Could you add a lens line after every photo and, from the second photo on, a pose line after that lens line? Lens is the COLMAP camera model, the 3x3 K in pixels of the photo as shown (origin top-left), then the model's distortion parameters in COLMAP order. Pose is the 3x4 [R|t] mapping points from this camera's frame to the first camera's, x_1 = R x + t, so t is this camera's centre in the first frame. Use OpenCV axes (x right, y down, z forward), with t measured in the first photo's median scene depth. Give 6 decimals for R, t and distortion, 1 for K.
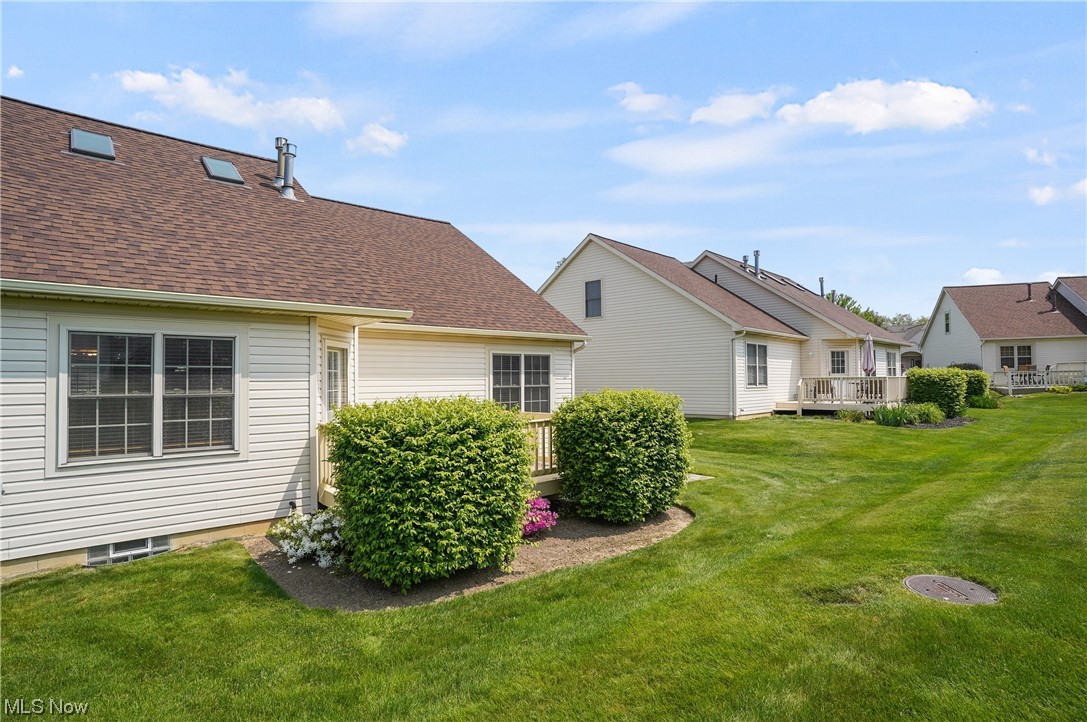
lens RADIAL K [[571.9, 0, 538.4], [0, 571.9, 369.0], [0, 0, 1]] dist [-0.078520, 0.038877]
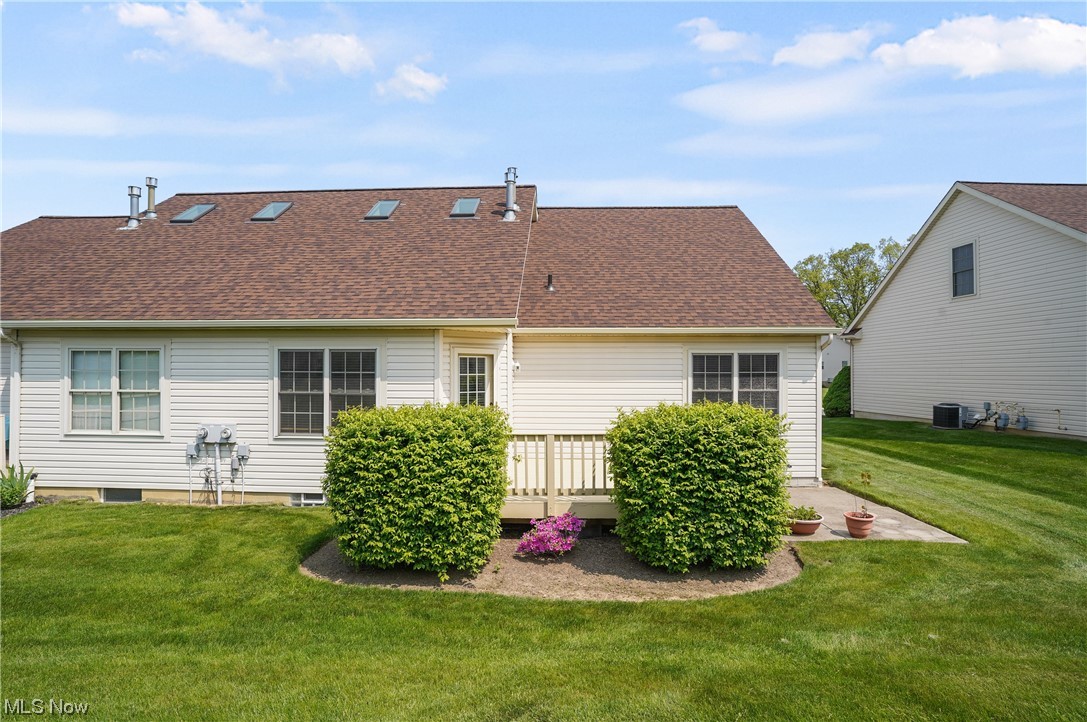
lens RADIAL K [[571.9, 0, 538.4], [0, 571.9, 369.0], [0, 0, 1]] dist [-0.078520, 0.038877]
pose [[0.707622, 0.003863, -0.706581, 0.644784], [0.006052, 0.999915, 0.011528, -0.024583], [0.706566, -0.012433, 0.707538, 0.340549]]
